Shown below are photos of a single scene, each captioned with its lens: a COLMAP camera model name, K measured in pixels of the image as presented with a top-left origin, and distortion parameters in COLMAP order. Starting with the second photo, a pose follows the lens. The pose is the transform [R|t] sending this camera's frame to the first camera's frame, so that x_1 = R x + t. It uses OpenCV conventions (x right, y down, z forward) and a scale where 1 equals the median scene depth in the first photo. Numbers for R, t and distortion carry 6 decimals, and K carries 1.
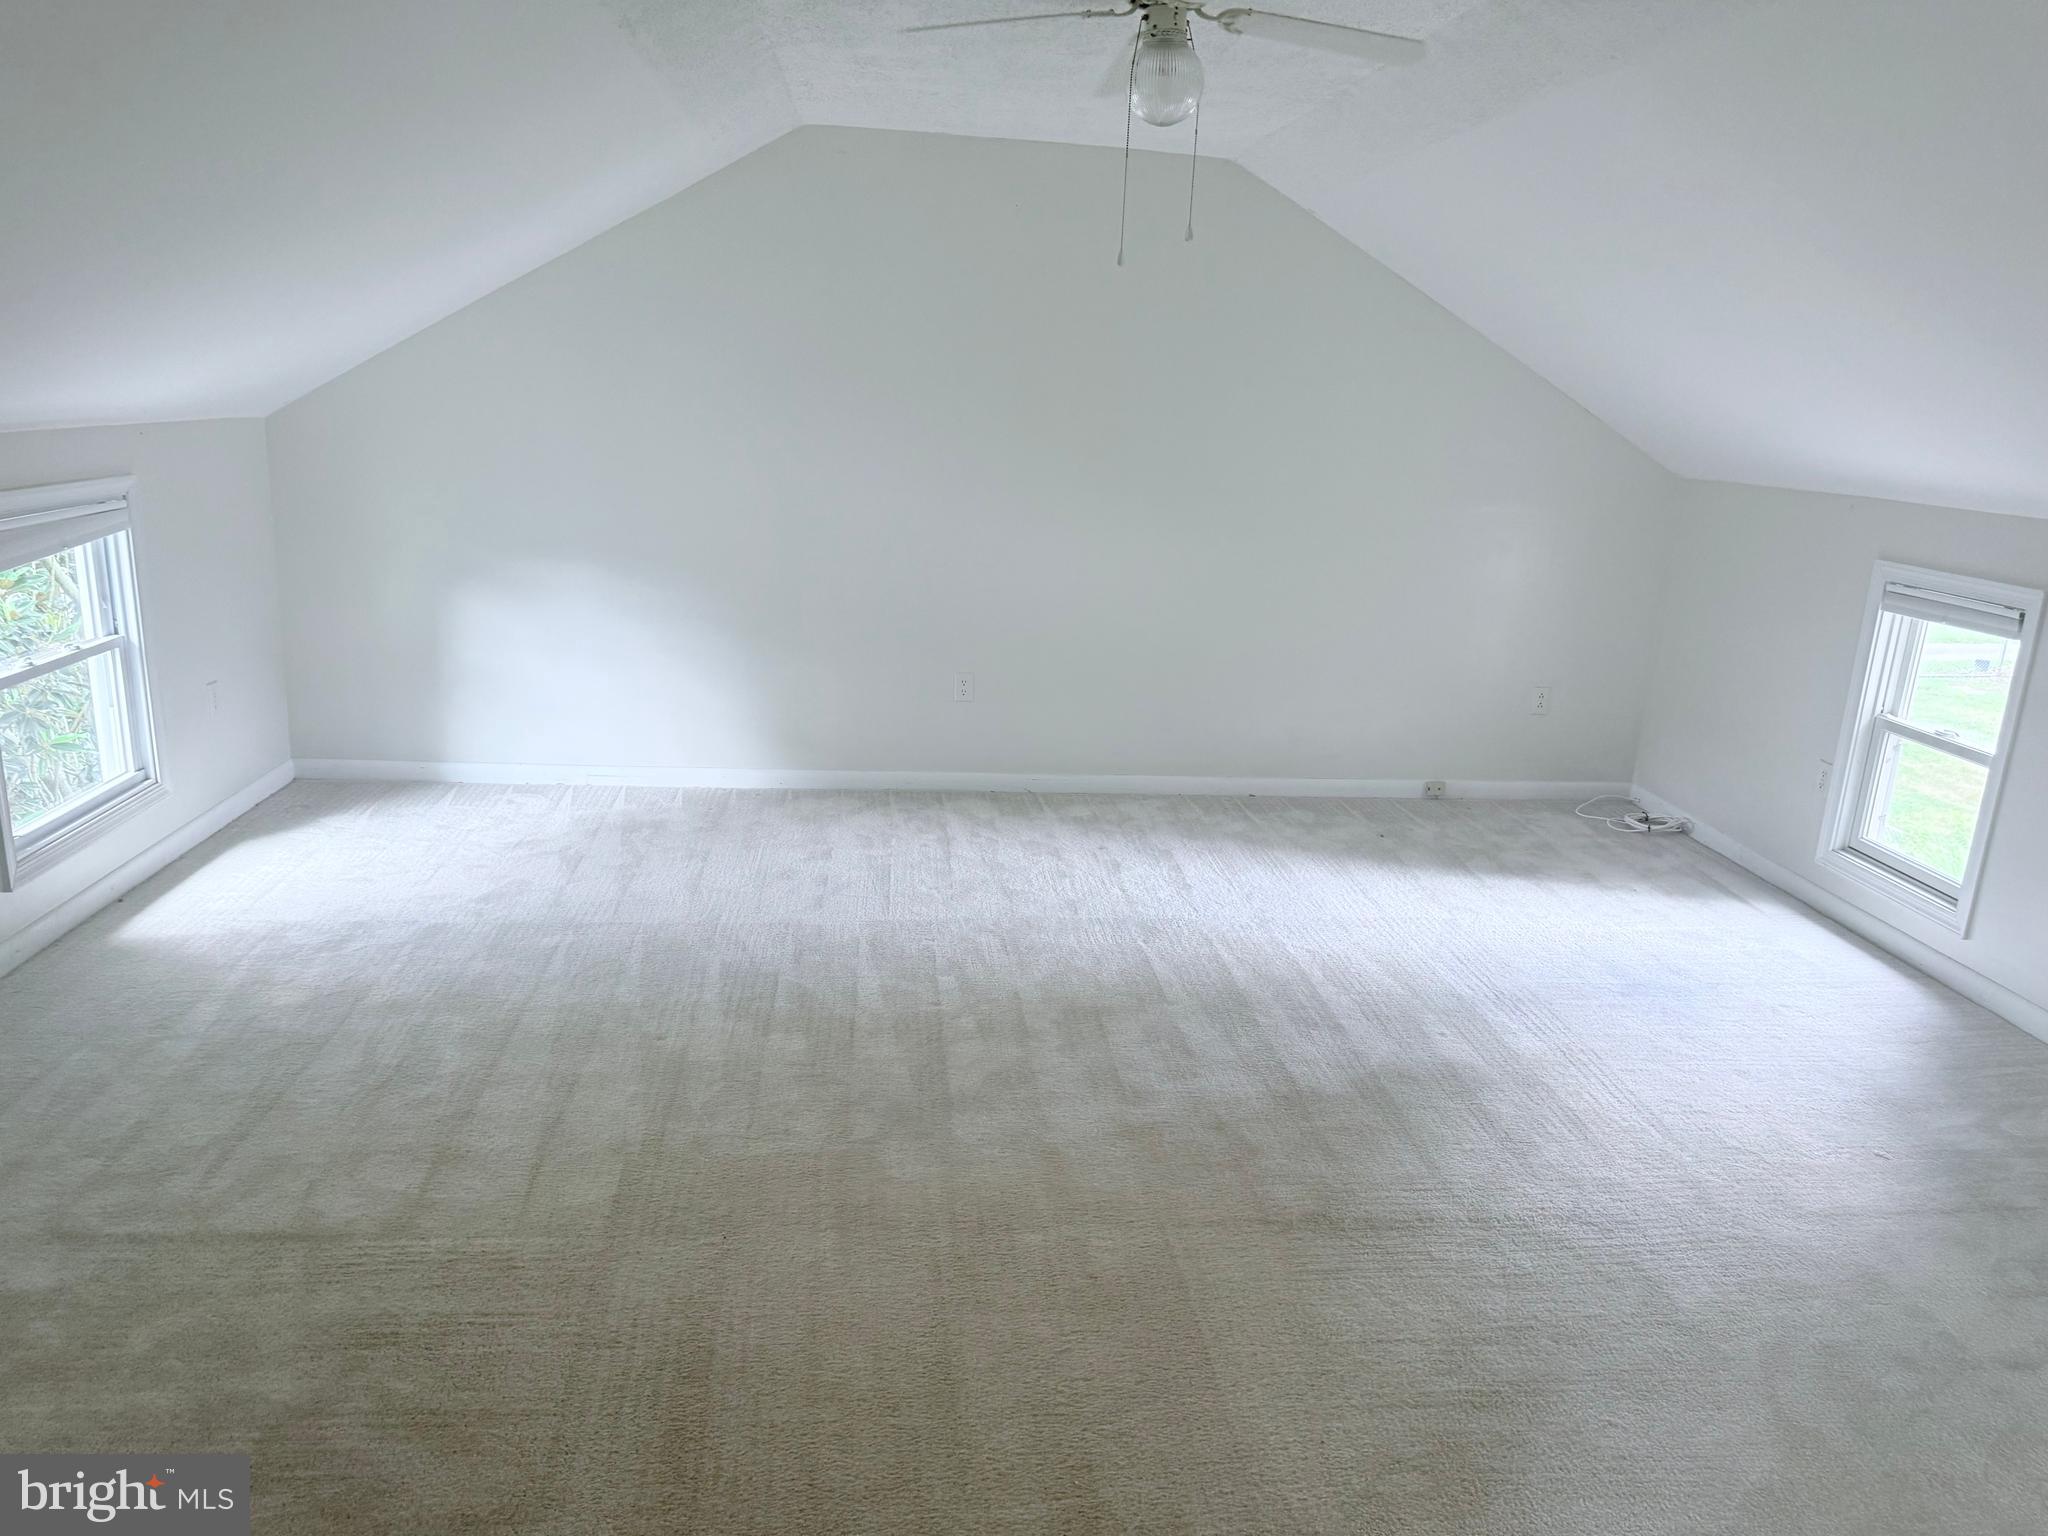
lens RADIAL K [[1435.0, 0, 1022.2], [0, 1435.0, 767.5], [0, 0, 1]] dist [0.142776, -0.257288]
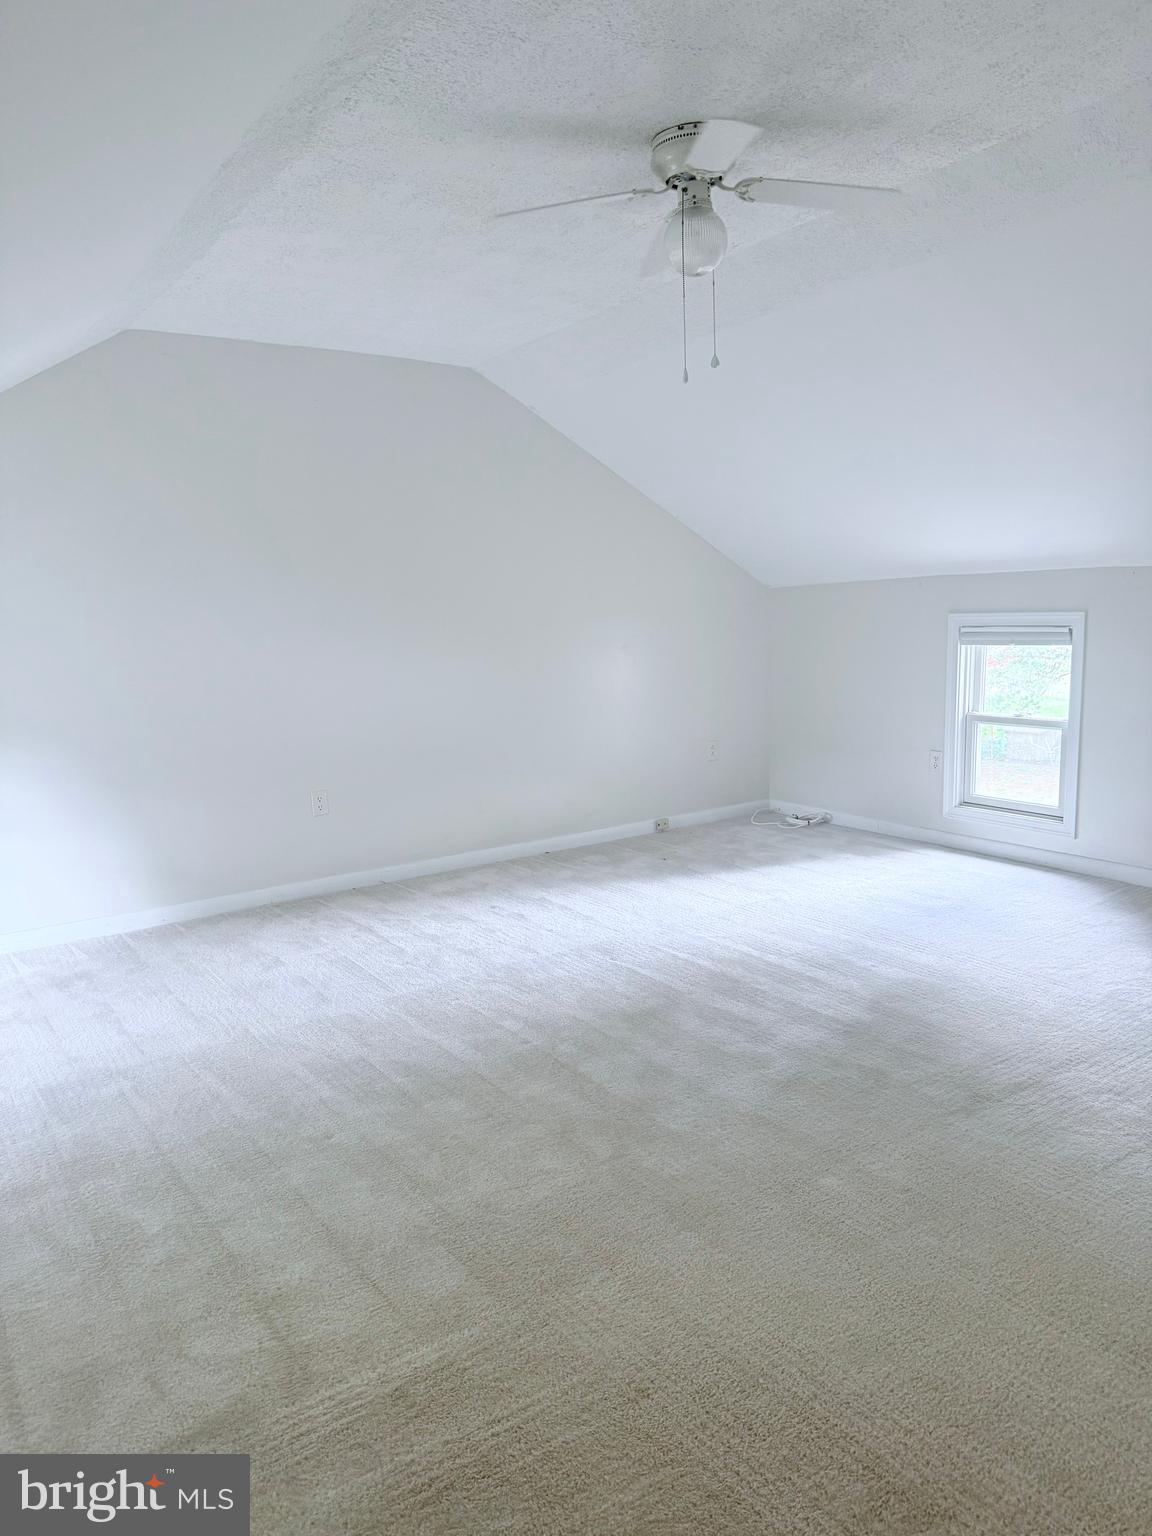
lens RADIAL K [[1076.2, 0, 577.8], [0, 1076.2, 787.1], [0, 0, 1]] dist [0.142776, -0.257288]
pose [[0.884343, -0.155466, 0.440190, -0.281331], [0.192475, 0.980470, -0.040400, 0.007534], [-0.425312, 0.120453, 0.896995, 0.149653]]
